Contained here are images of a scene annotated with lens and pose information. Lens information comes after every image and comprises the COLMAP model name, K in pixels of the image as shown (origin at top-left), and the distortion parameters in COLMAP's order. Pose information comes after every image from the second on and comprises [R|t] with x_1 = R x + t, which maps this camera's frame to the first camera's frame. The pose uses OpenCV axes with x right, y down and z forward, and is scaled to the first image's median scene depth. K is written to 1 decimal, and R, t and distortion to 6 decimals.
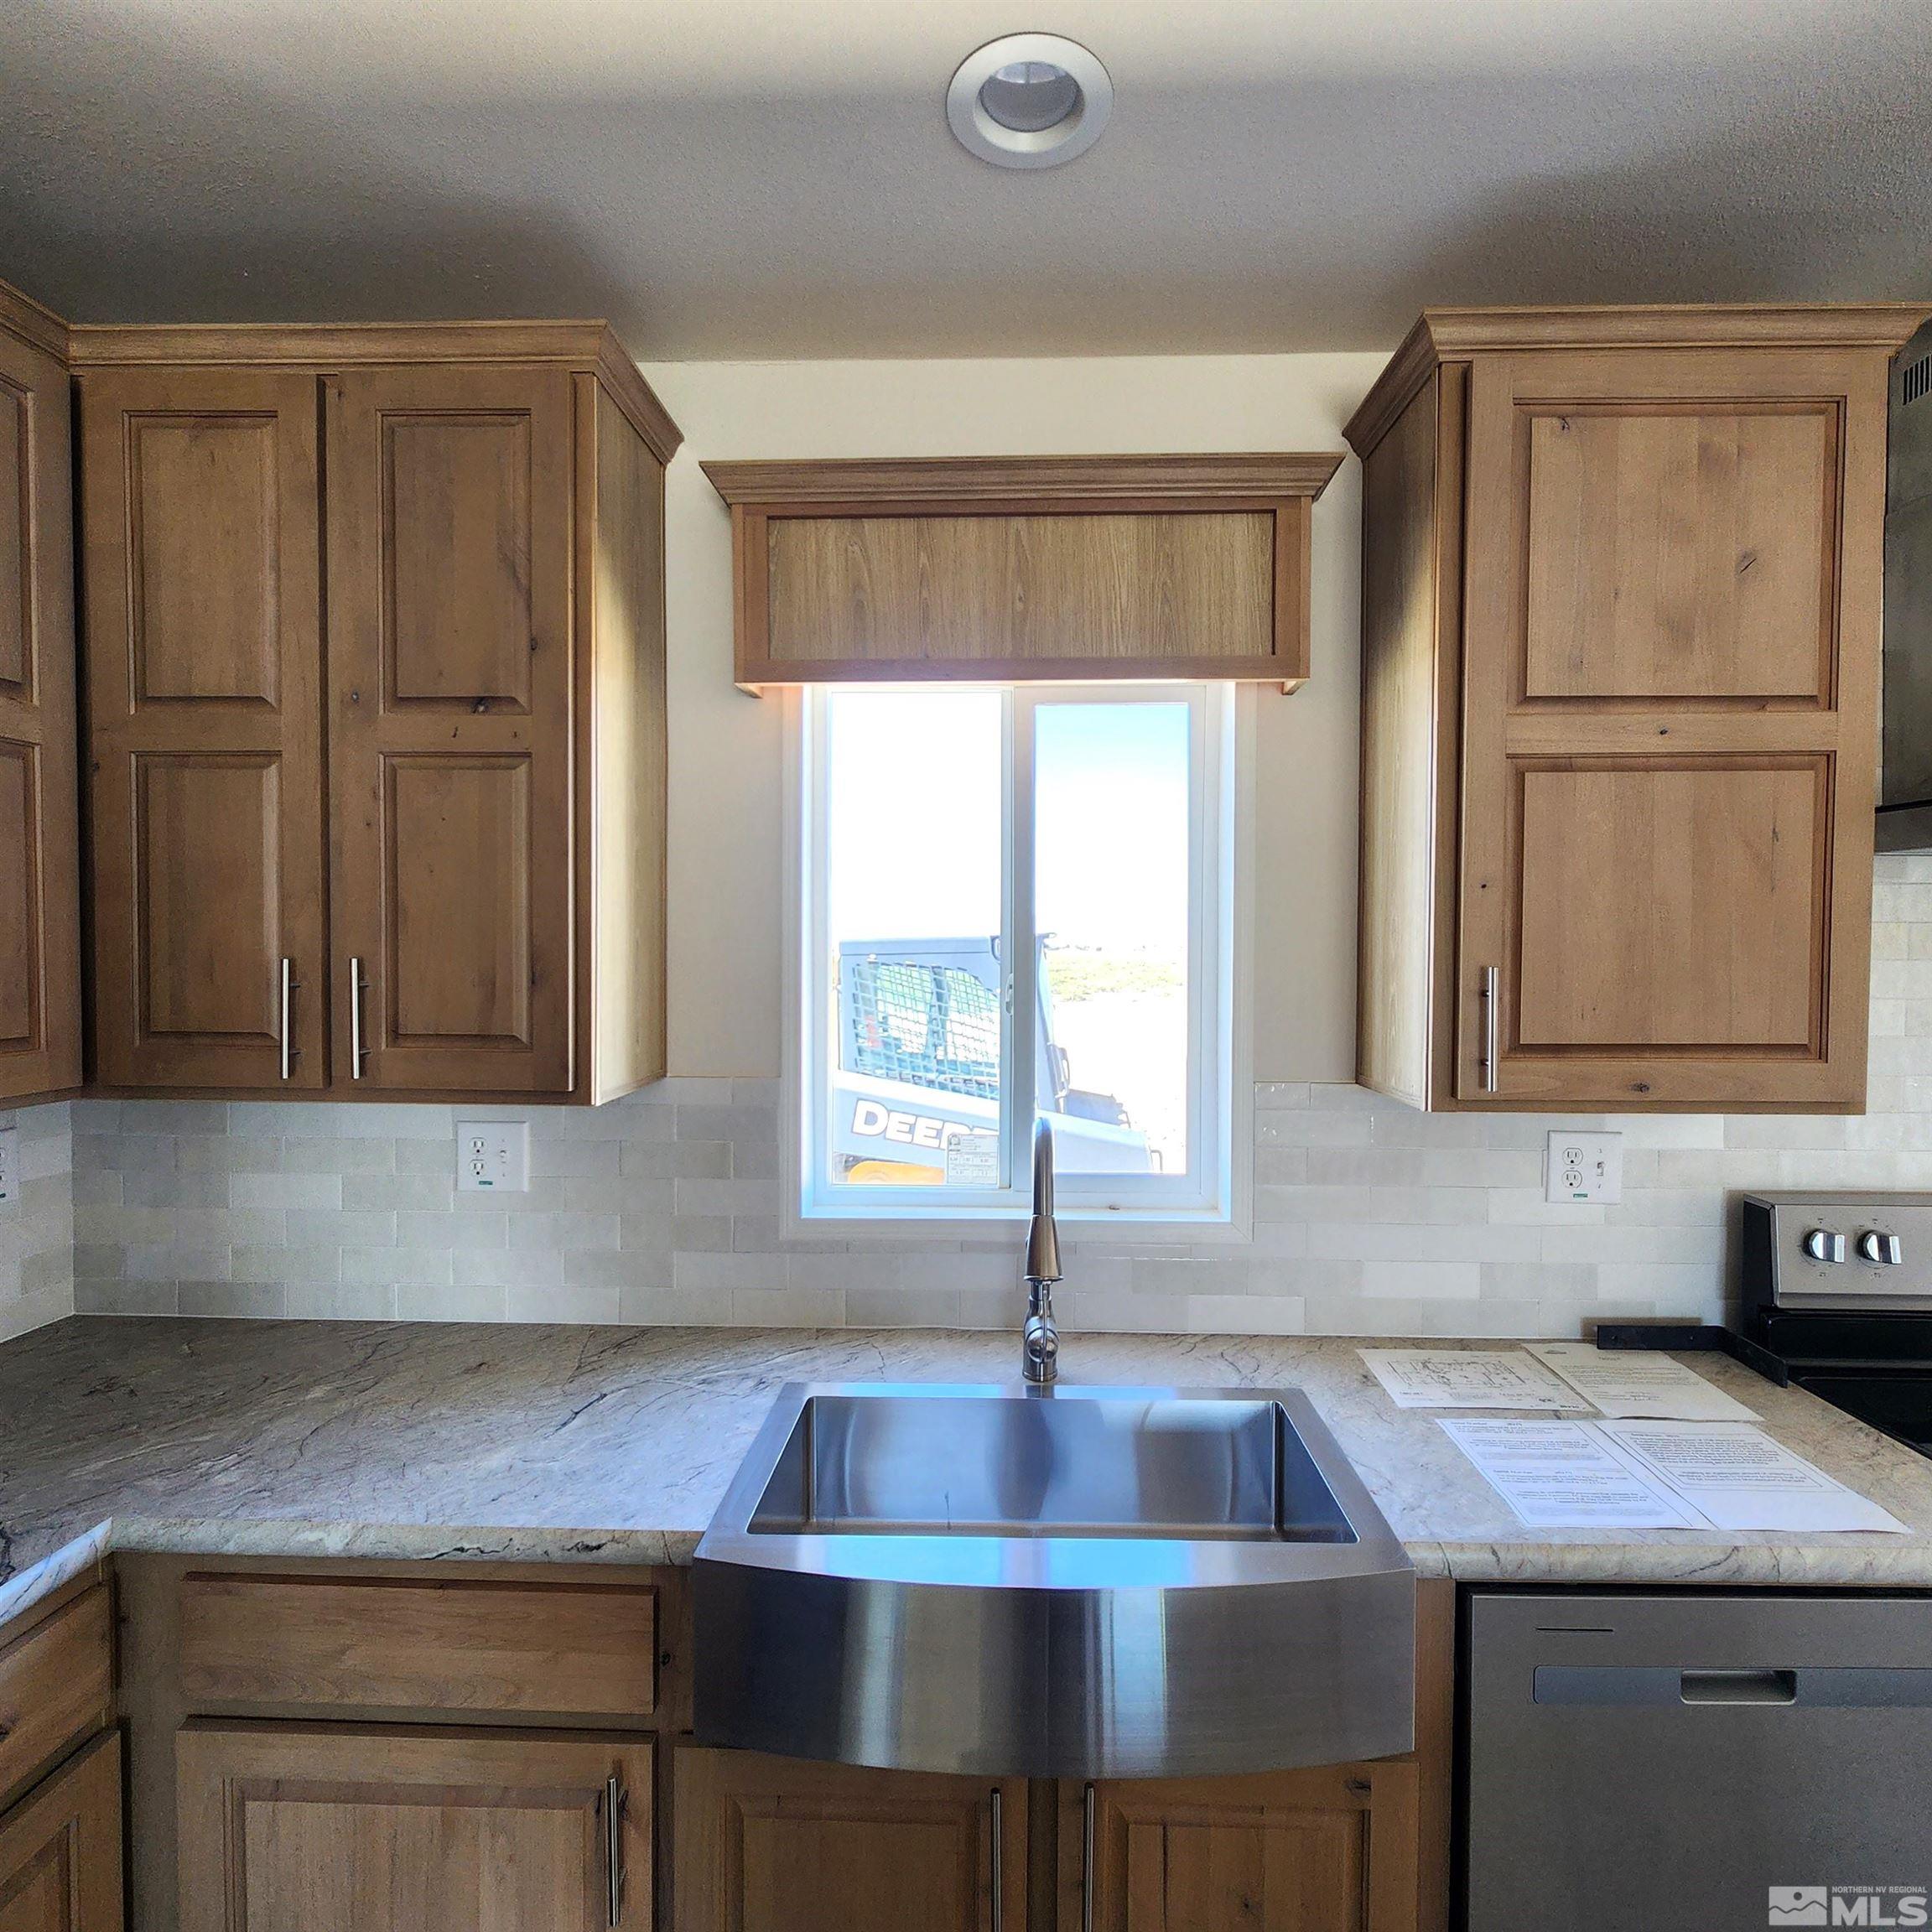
lens RADIAL K [[1048.7, 0, 993.8], [0, 1048.7, 974.1], [0, 0, 1]] dist [0.000890, -0.002664]
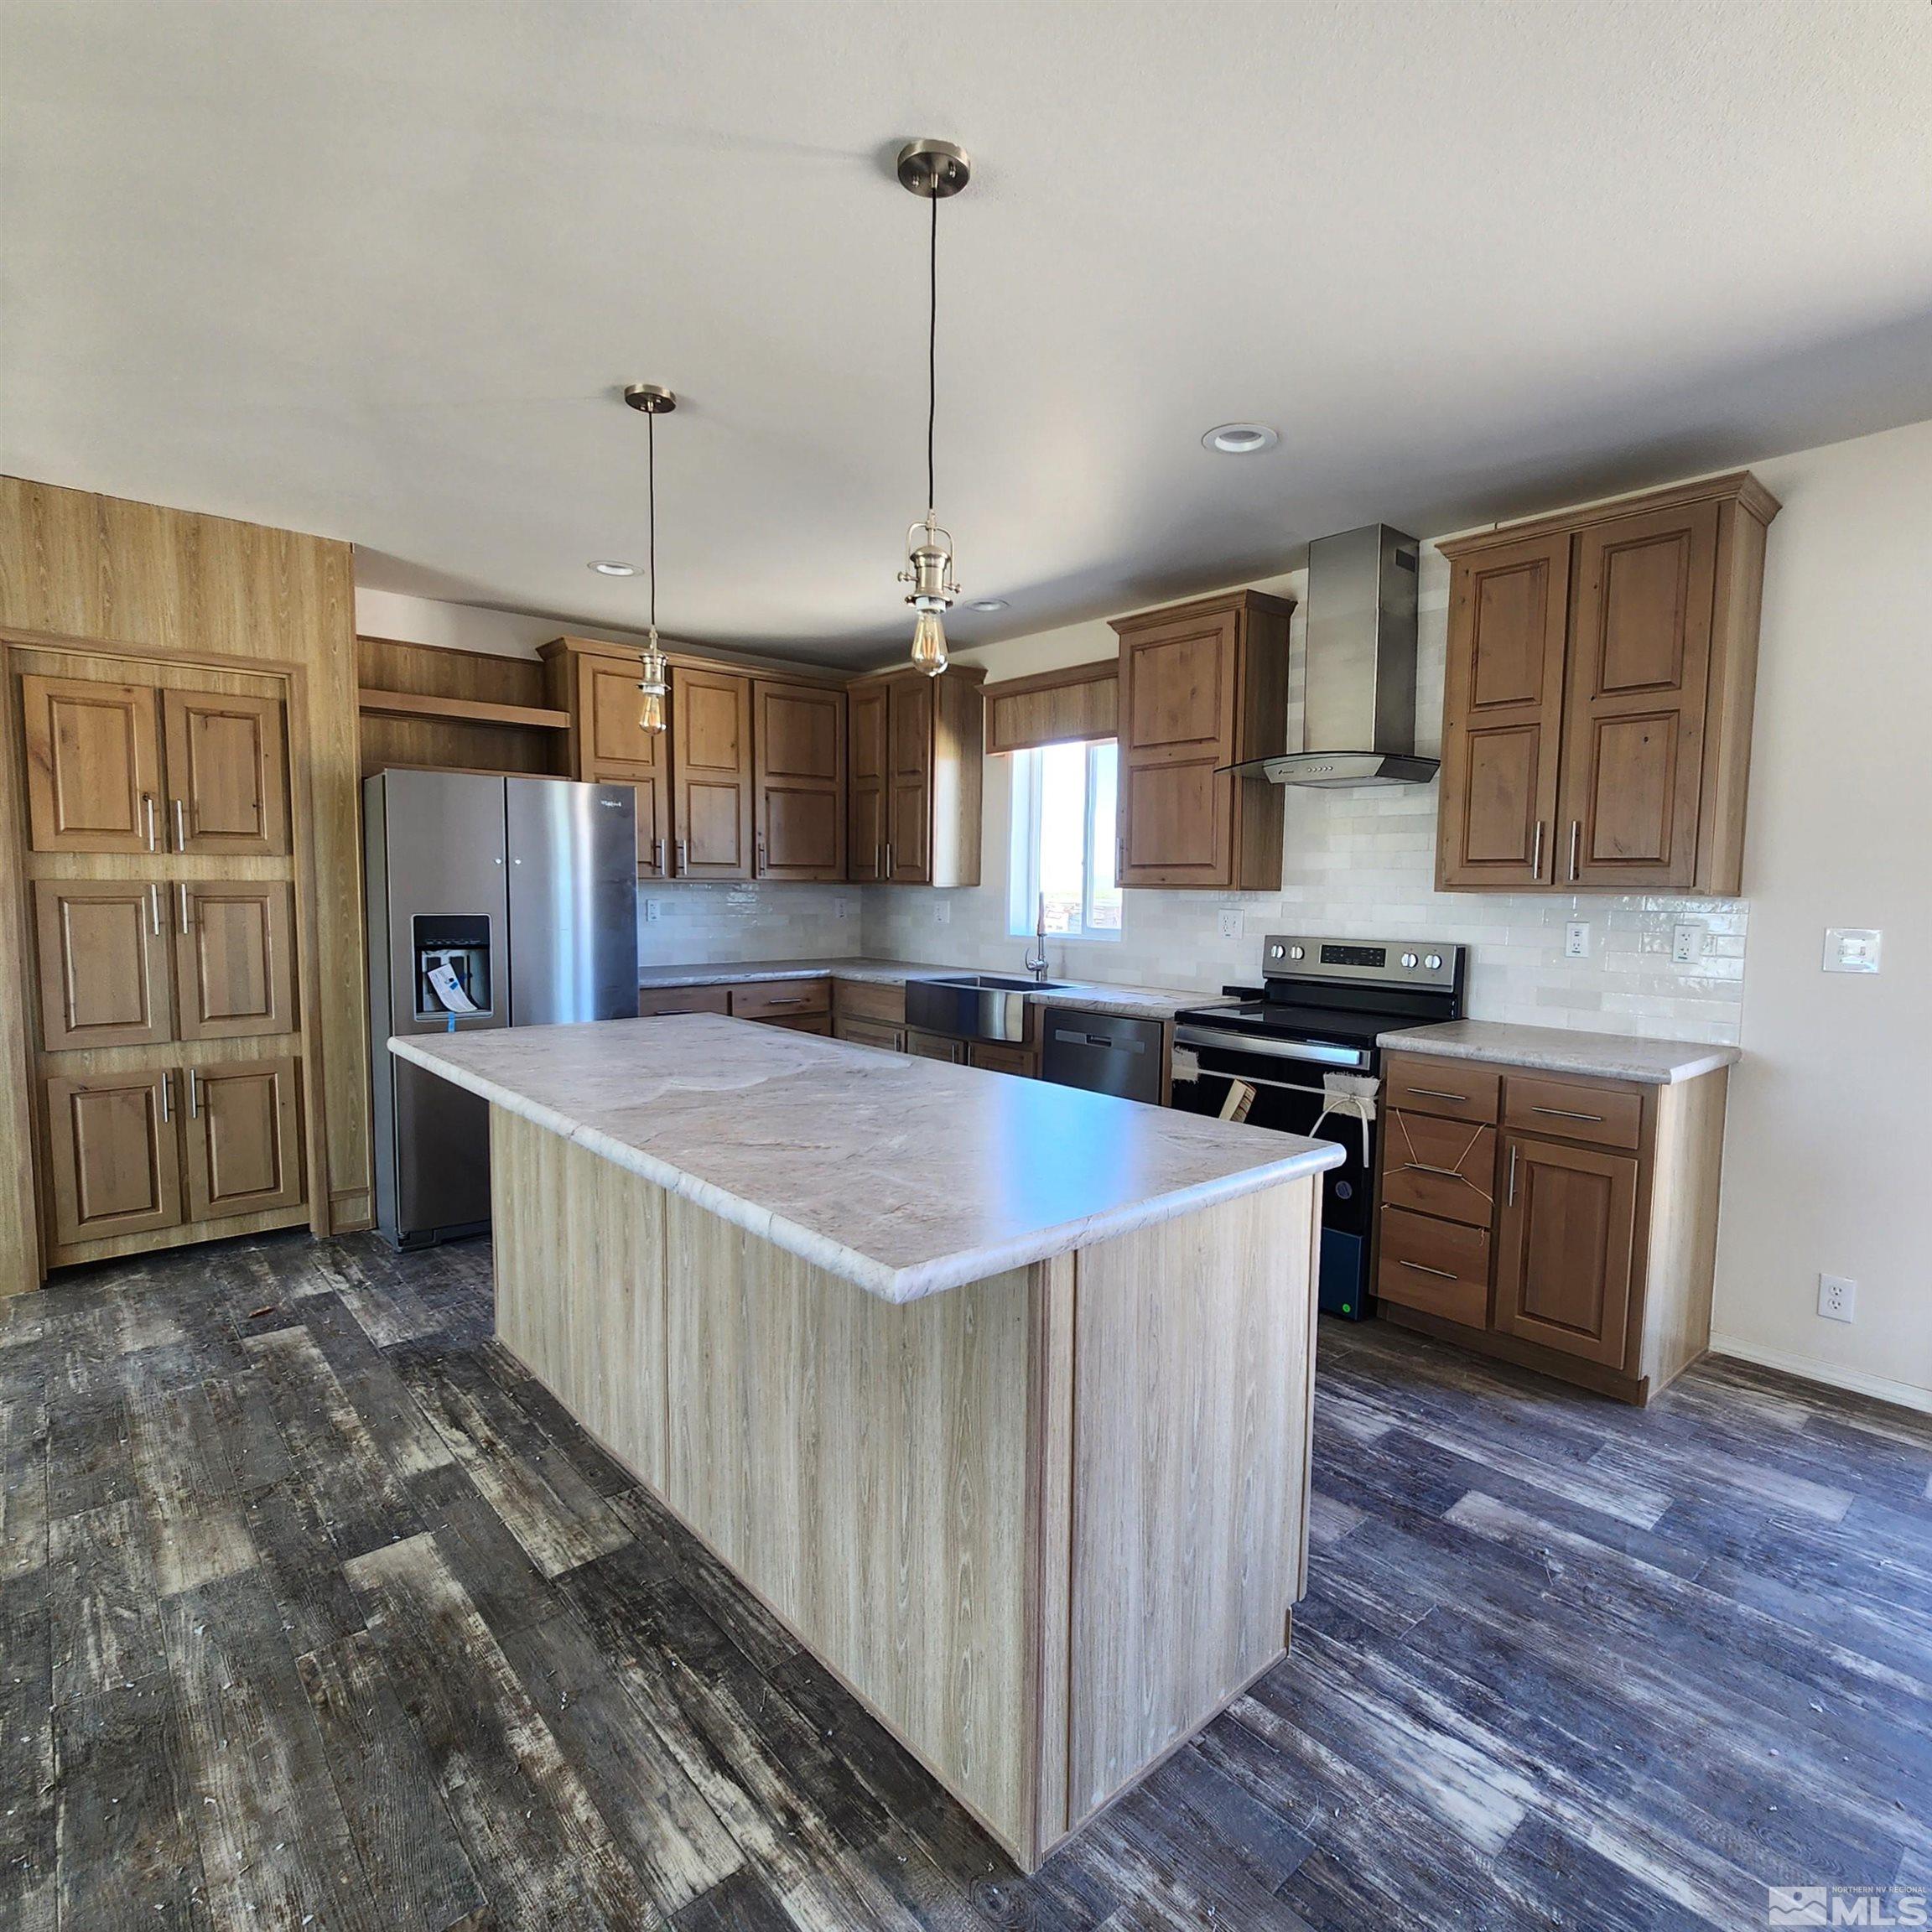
lens RADIAL K [[1060.2, 0, 991.8], [0, 1060.2, 970.5], [0, 0, 1]] dist [-0.000788, 0.000303]
pose [[0.692359, 0.064051, -0.718705, 2.332045], [-0.028866, 0.997714, 0.061108, 0.187715], [0.720975, -0.021562, 0.692625, -1.320786]]
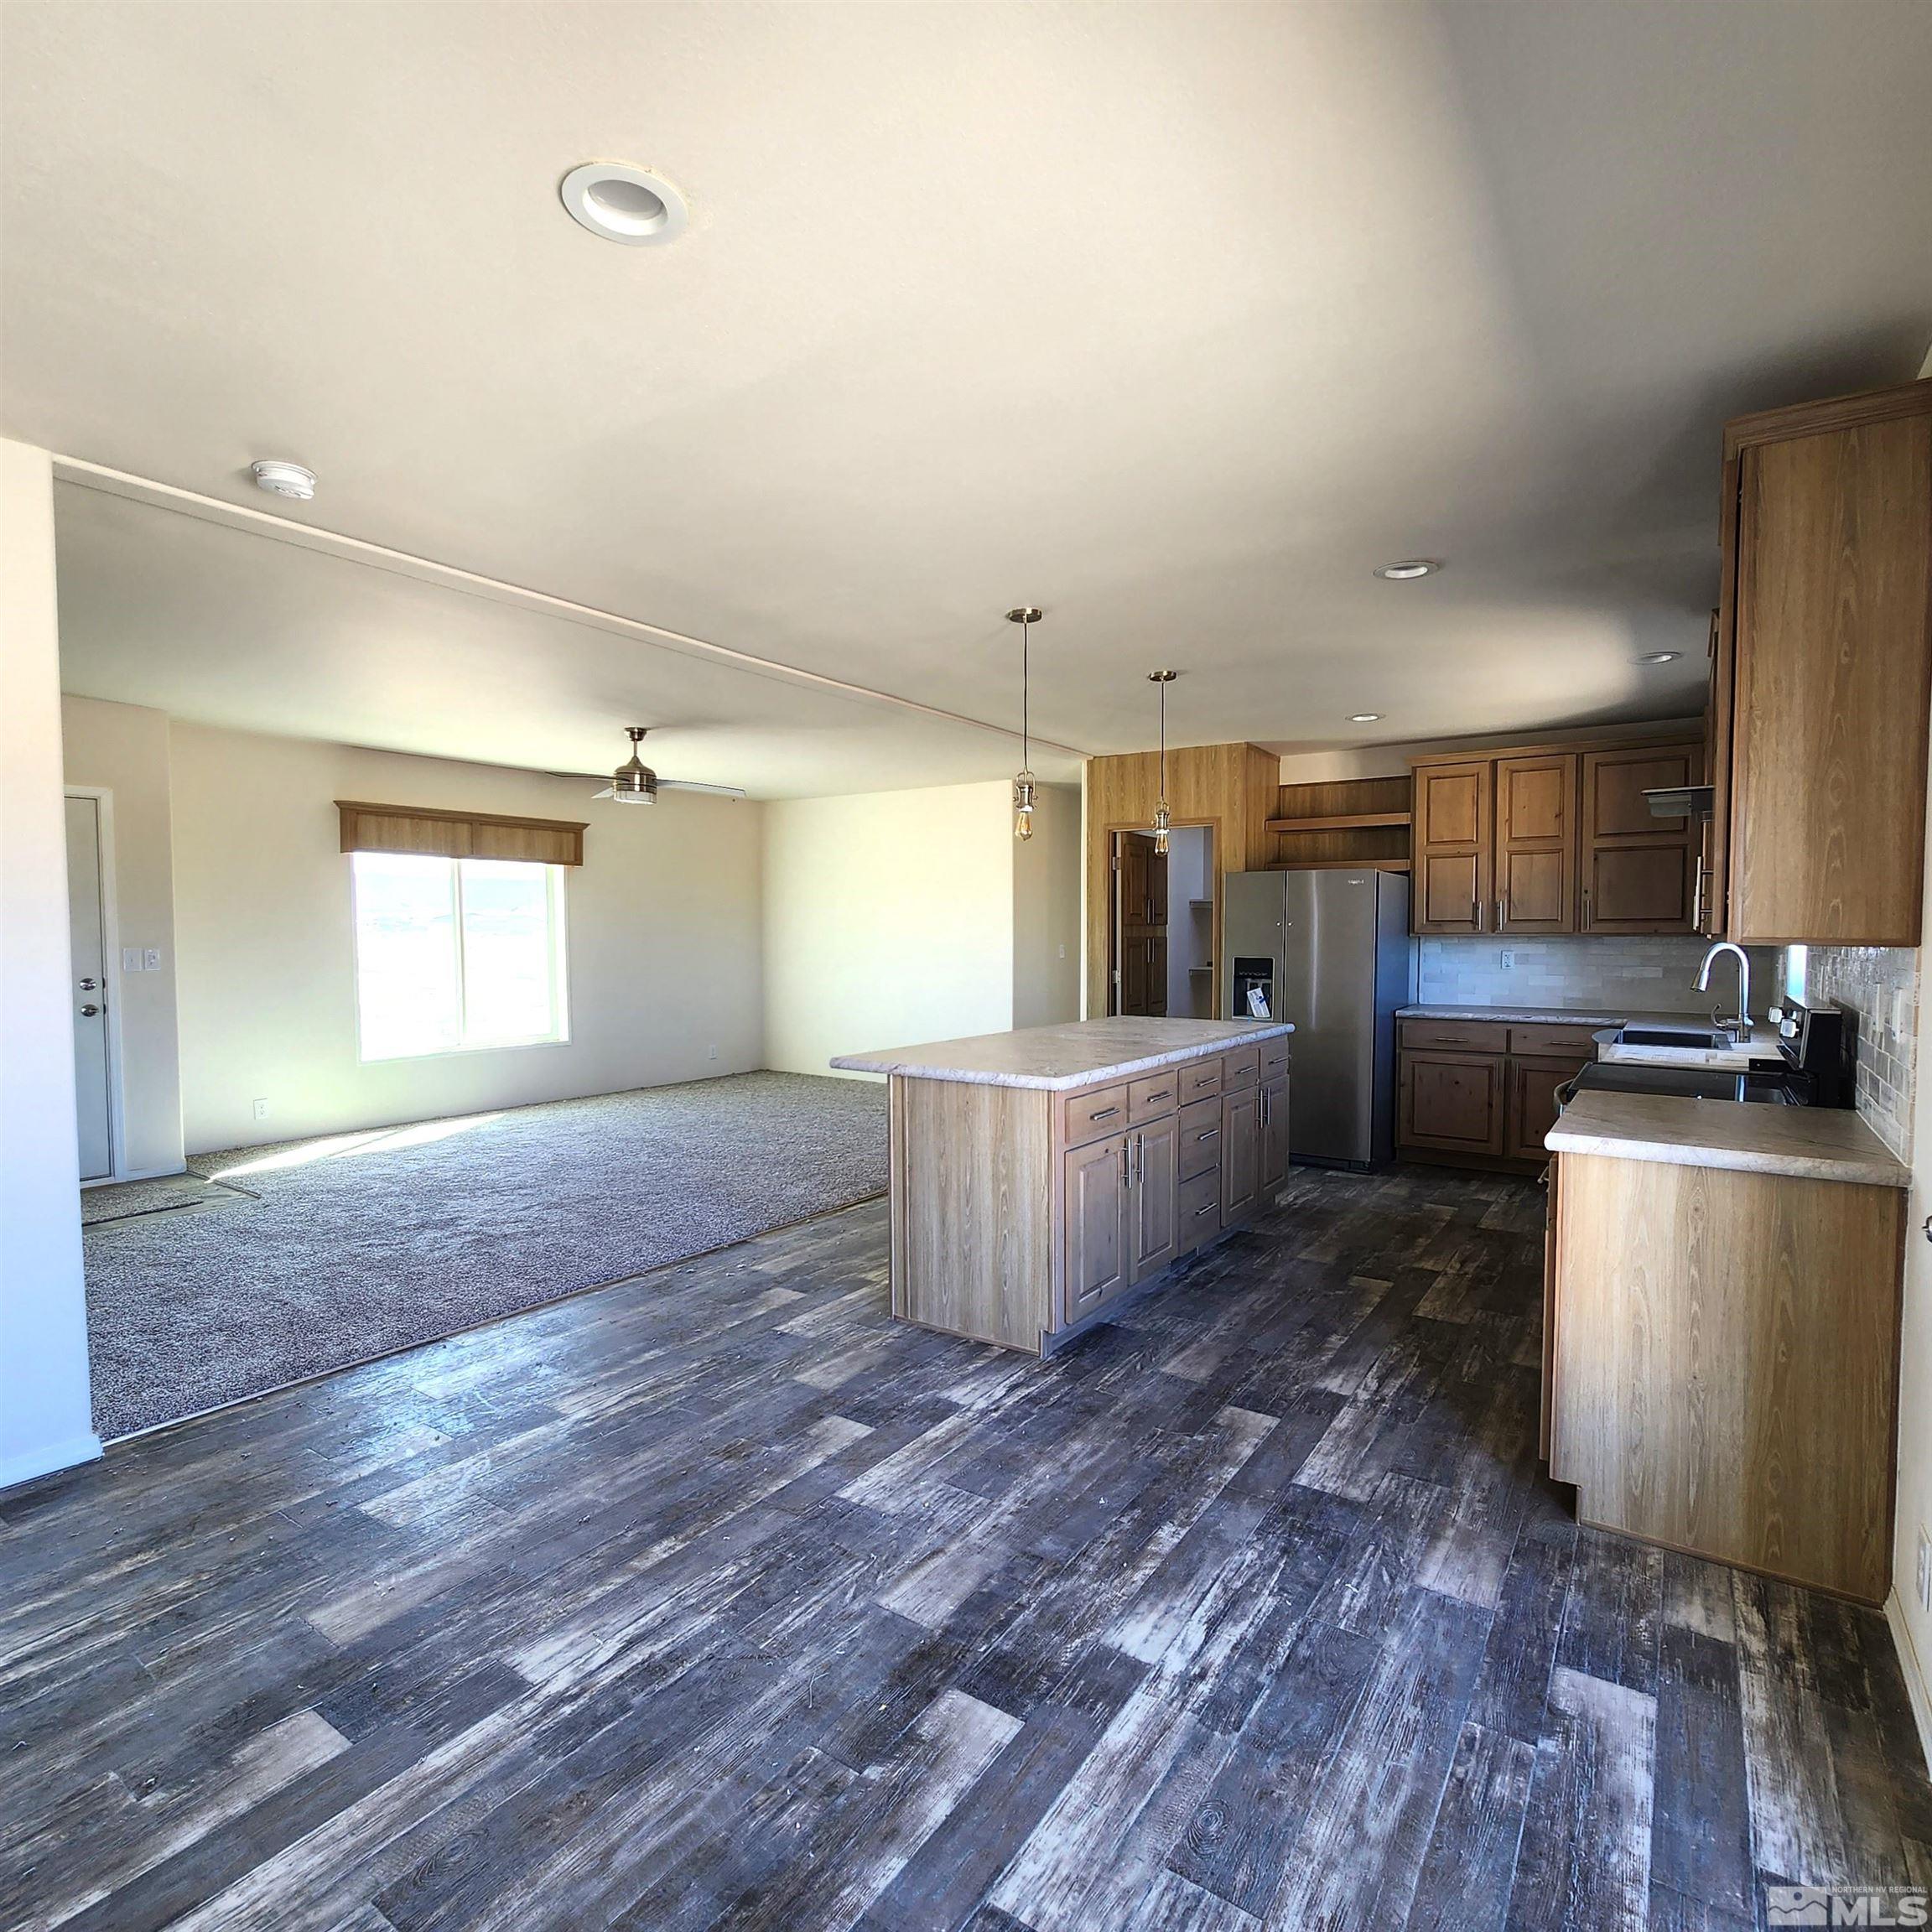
lens RADIAL K [[1048.7, 0, 993.8], [0, 1048.7, 974.1], [0, 0, 1]] dist [0.000890, -0.002664]
pose [[-0.525426, 0.032013, -0.850237, 3.675262], [-0.023876, 0.998344, 0.052345, 0.120655], [0.850504, 0.047804, -0.523792, 0.841053]]
